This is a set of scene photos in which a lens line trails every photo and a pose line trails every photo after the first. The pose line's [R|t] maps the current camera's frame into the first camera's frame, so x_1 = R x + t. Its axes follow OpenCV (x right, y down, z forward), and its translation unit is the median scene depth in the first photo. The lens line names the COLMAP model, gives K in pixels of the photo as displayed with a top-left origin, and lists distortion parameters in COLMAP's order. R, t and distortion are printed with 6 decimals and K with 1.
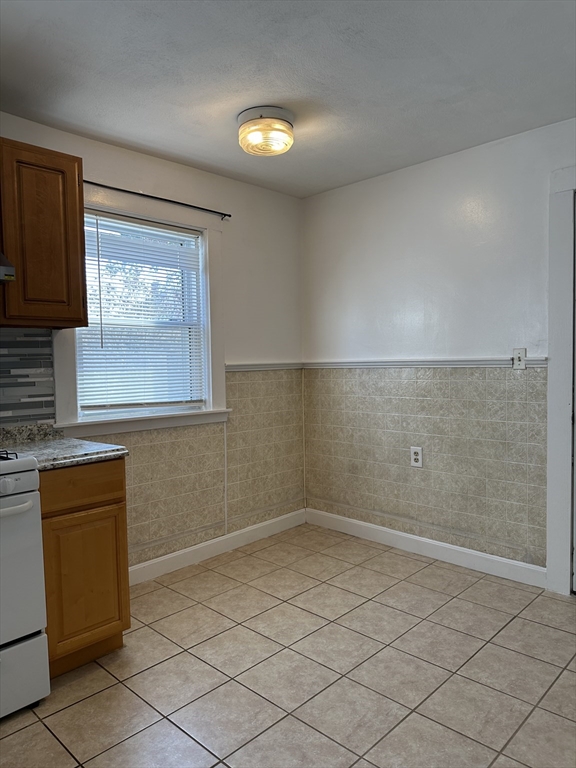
lens RADIAL K [[540.6, 0, 288.3], [0, 540.6, 388.1], [0, 0, 1]] dist [-0.003363, -0.000736]
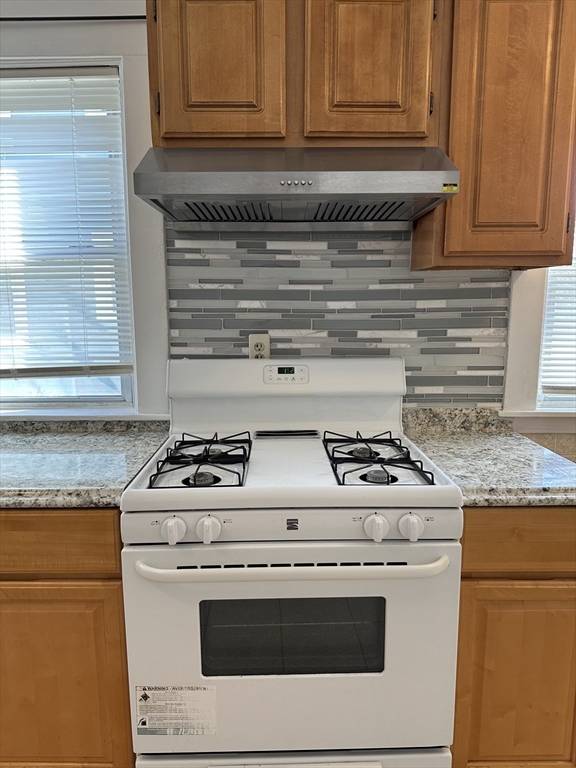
lens RADIAL K [[541.1, 0, 285.4], [0, 541.1, 388.2], [0, 0, 1]] dist [0.090564, -0.139372]
pose [[0.695986, 0.129277, -0.706322, -0.141577], [-0.049012, 0.989918, 0.132889, -0.042817], [0.716380, -0.057870, 0.695306, 0.335789]]
